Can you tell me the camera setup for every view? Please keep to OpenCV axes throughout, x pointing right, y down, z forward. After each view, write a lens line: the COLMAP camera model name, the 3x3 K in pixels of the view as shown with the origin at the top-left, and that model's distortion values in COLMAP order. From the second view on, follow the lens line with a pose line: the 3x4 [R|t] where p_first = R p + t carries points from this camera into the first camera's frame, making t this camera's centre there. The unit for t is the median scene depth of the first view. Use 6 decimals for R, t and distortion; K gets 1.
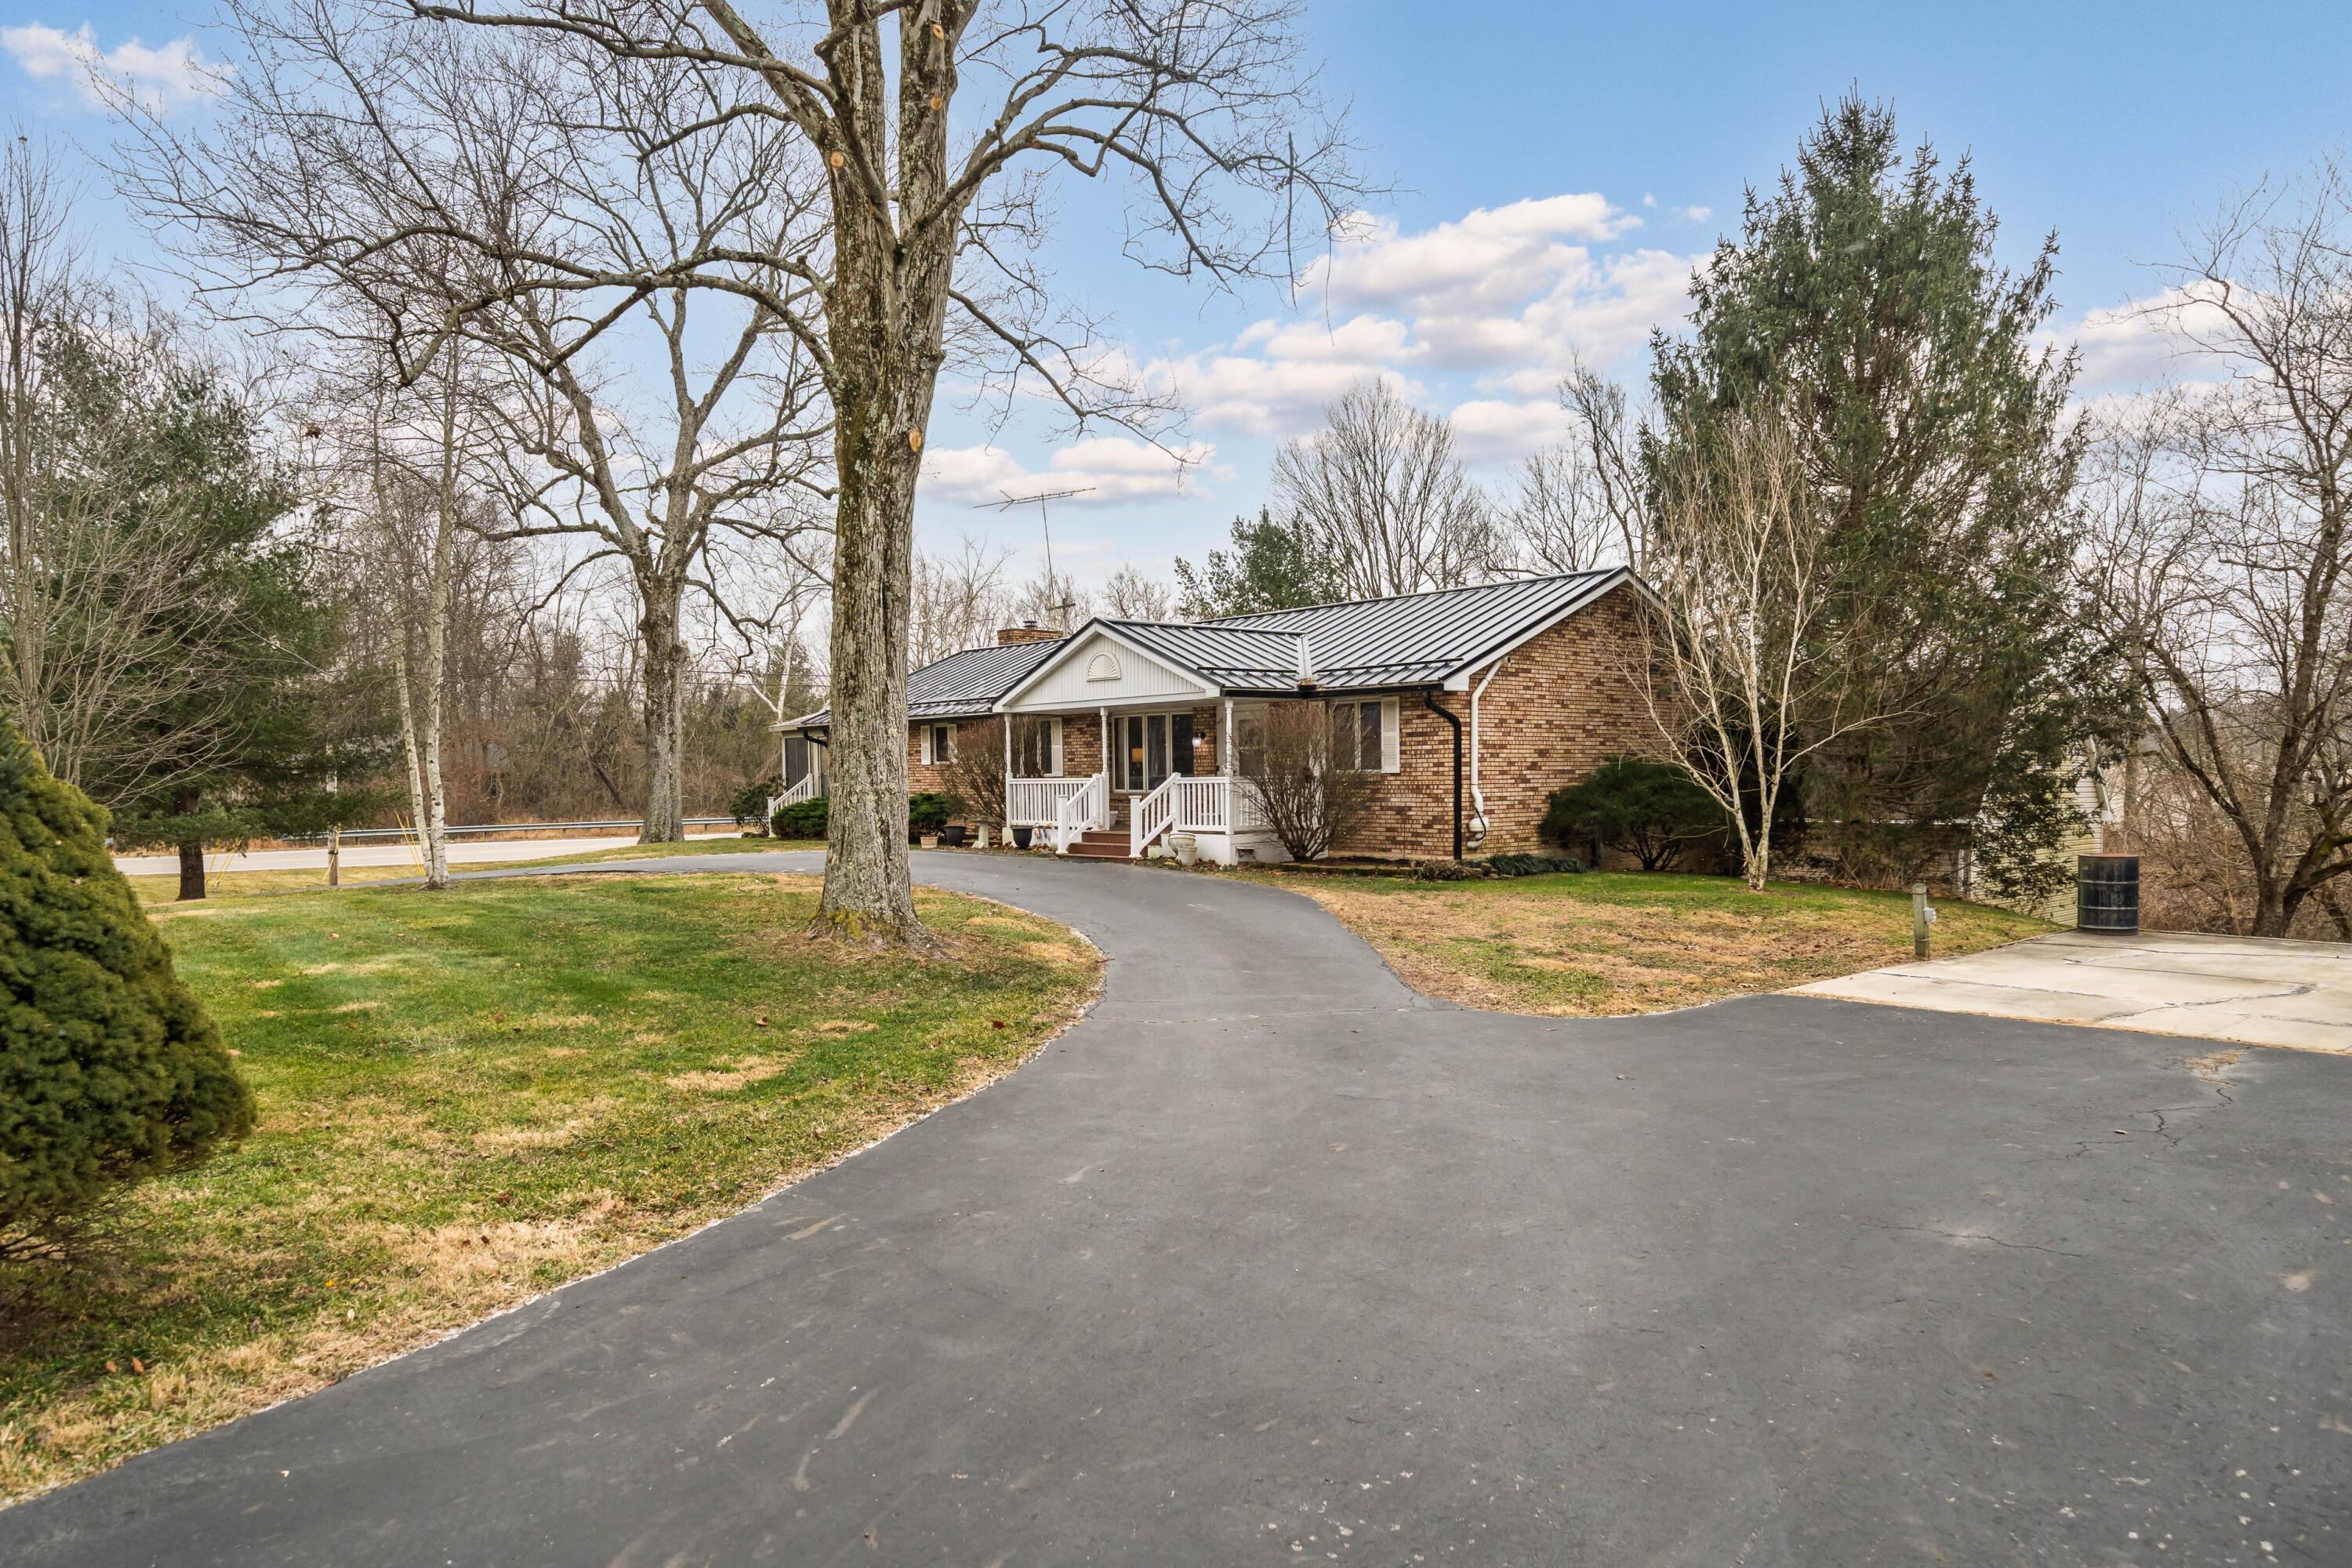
lens RADIAL K [[1409.9, 0, 1224.0], [0, 1409.9, 758.4], [0, 0, 1]] dist [-0.001851, 0.000610]
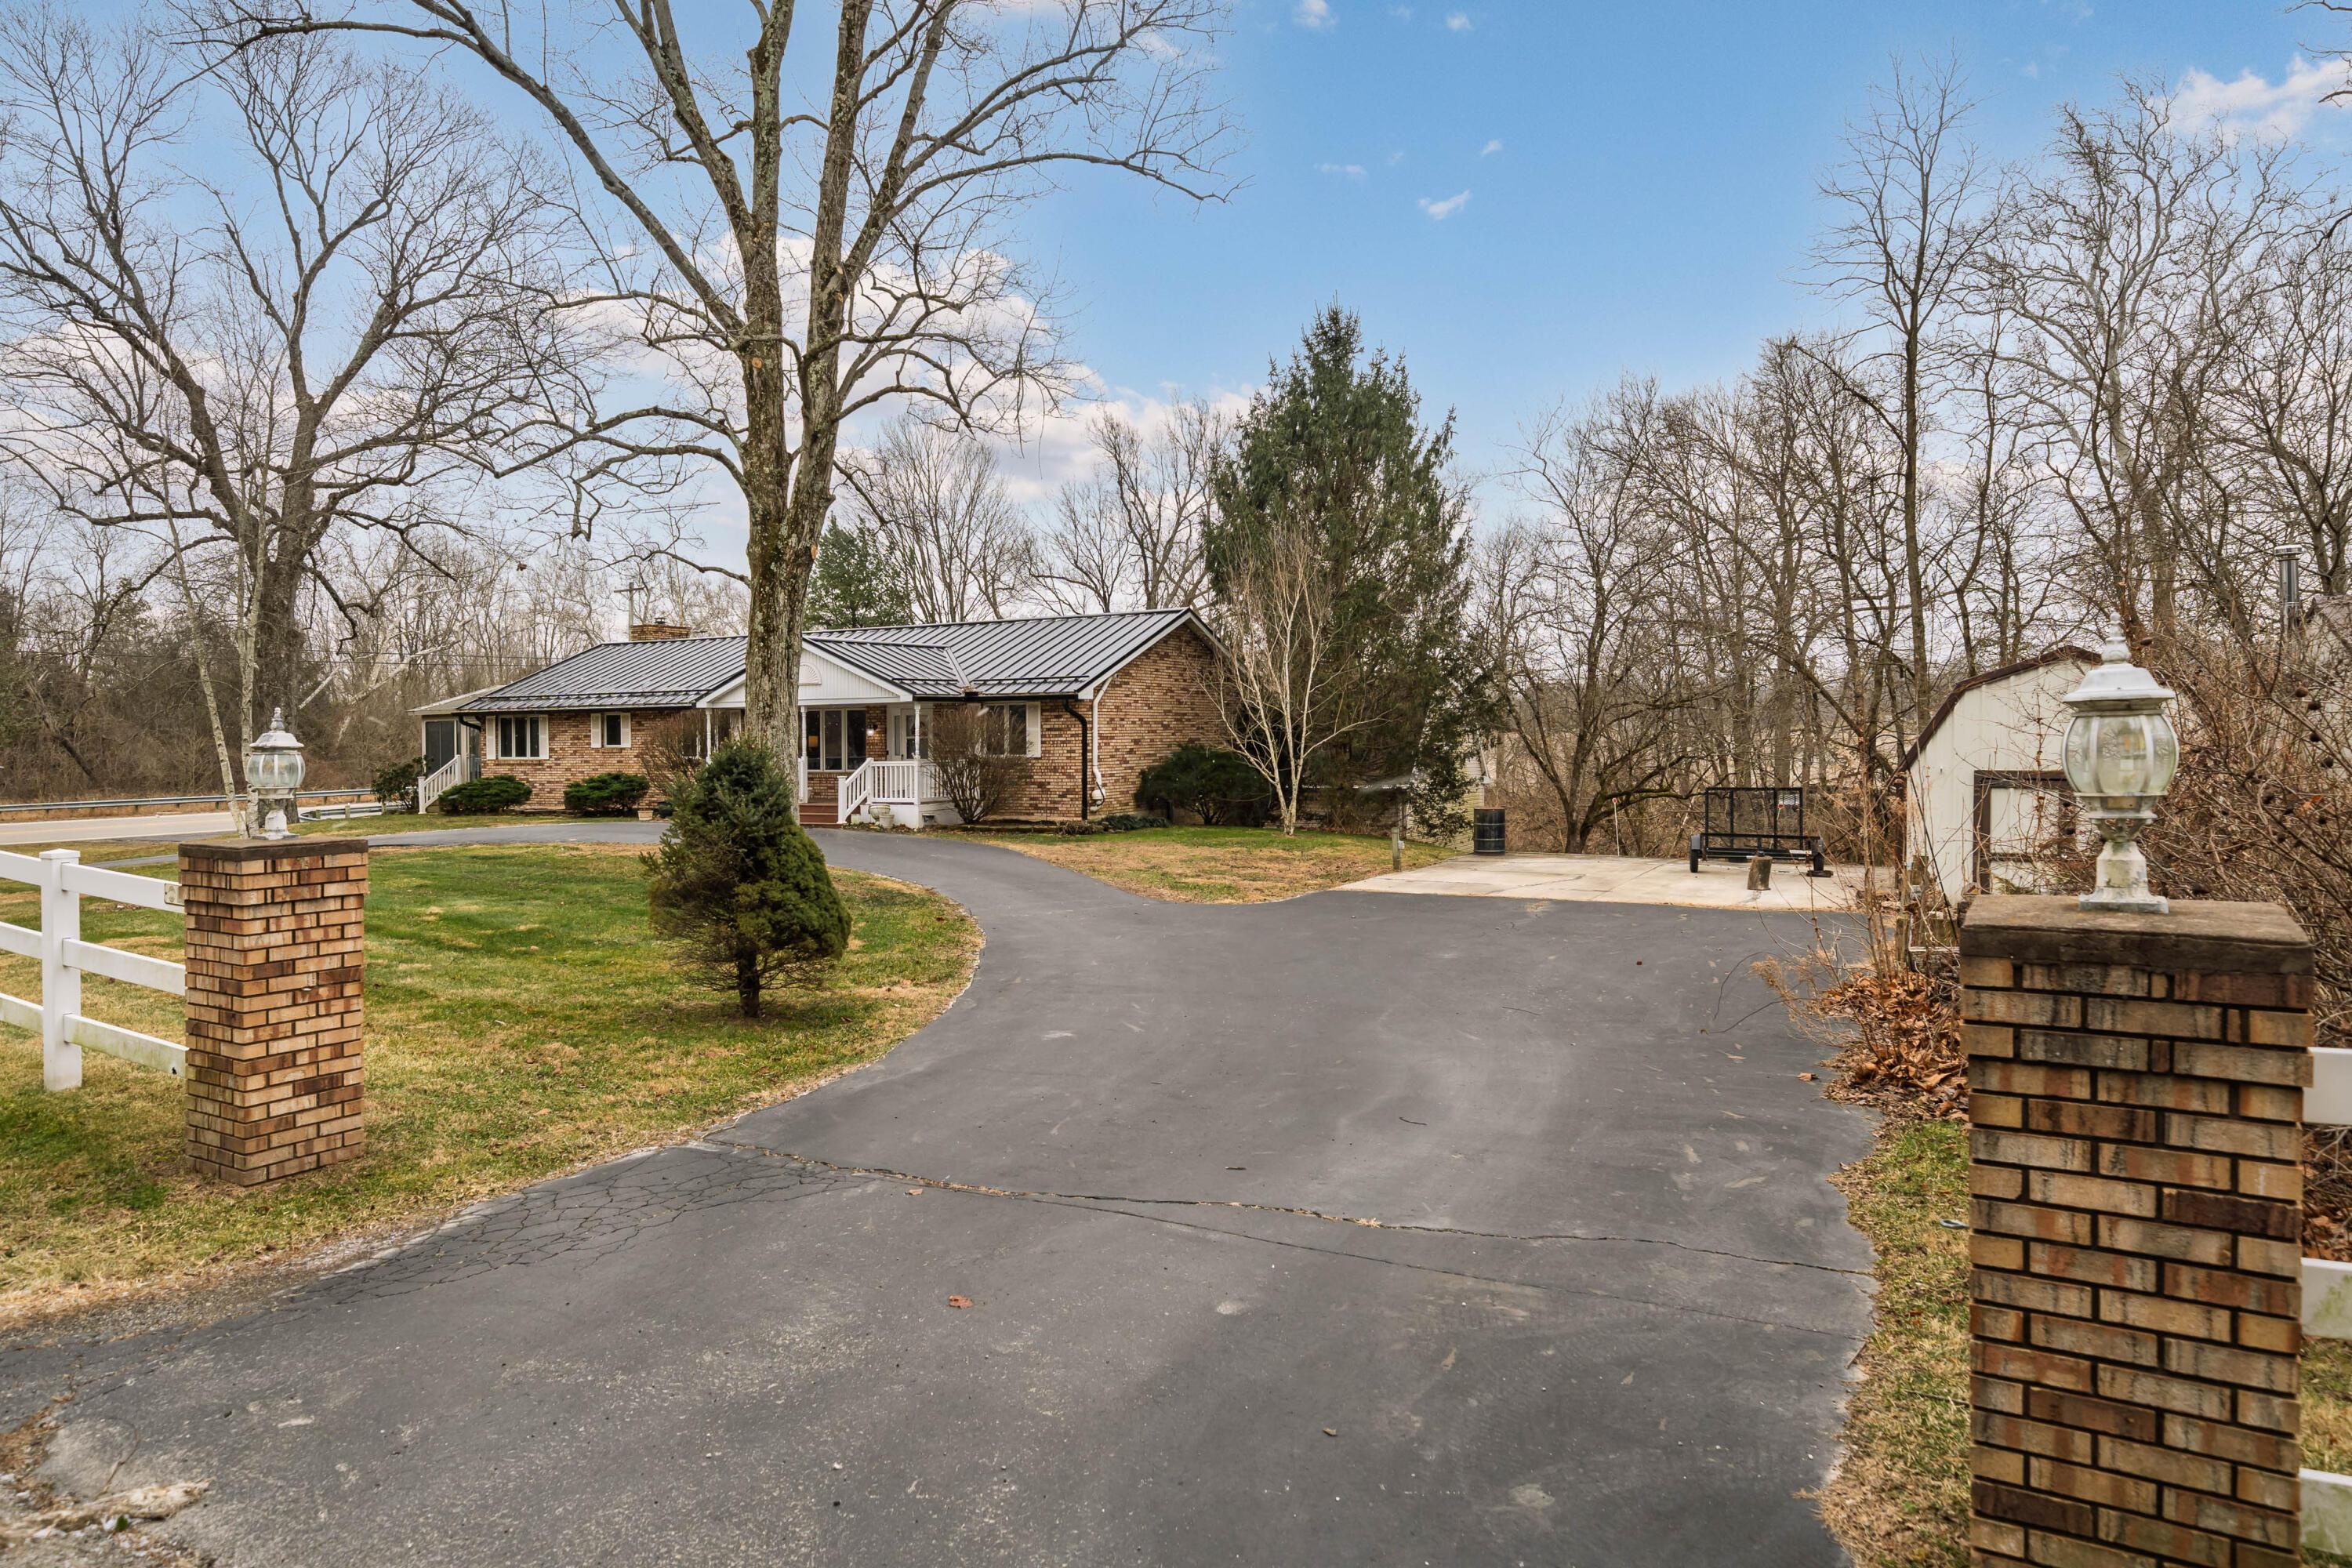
lens RADIAL K [[1337.2, 0, 1189.1], [0, 1337.2, 643.1], [0, 0, 1]] dist [-0.001321, -0.000890]
pose [[0.941574, 0.022212, 0.336072, -0.173076], [-0.001589, 0.998105, -0.061516, -0.020101], [-0.336801, 0.057388, 0.939825, -0.269786]]
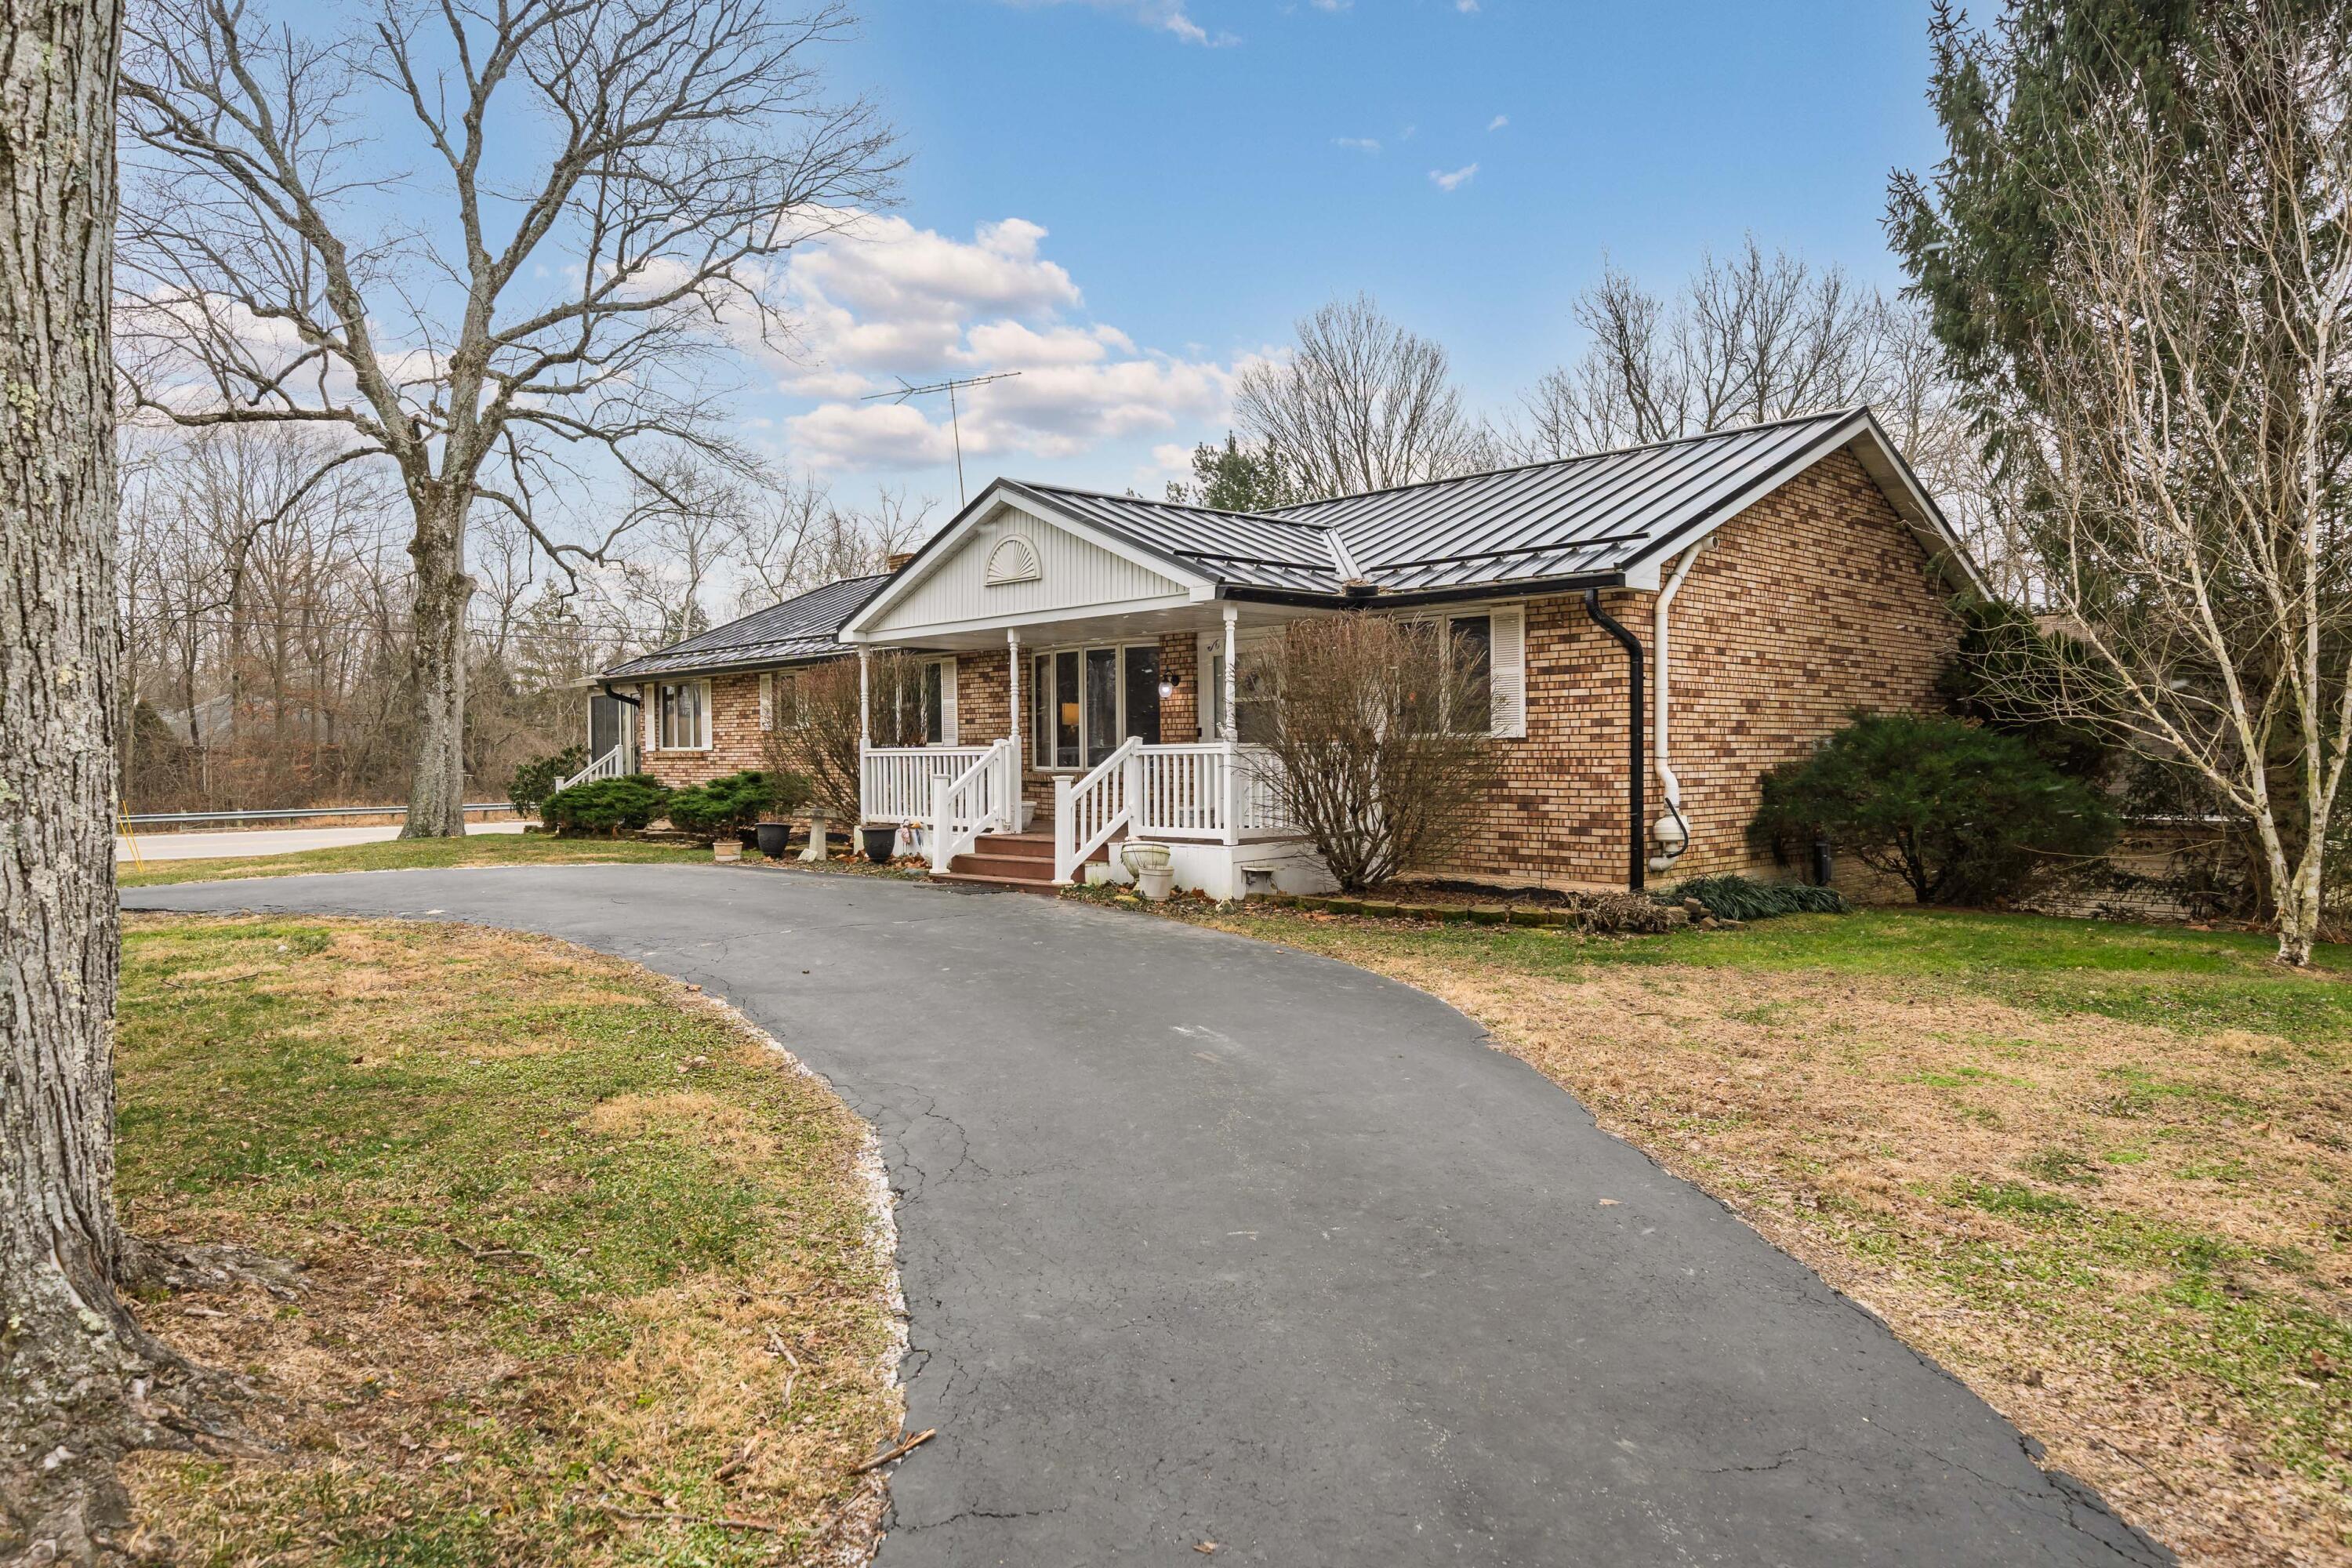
lens RADIAL K [[1409.9, 0, 1224.0], [0, 1409.9, 758.4], [0, 0, 1]] dist [-0.001851, 0.000610]
pose [[0.999151, 0.004196, 0.040973, -0.020811], [-0.004695, 0.999916, 0.012101, 0.011968], [-0.040919, -0.012283, 0.999087, 0.414925]]
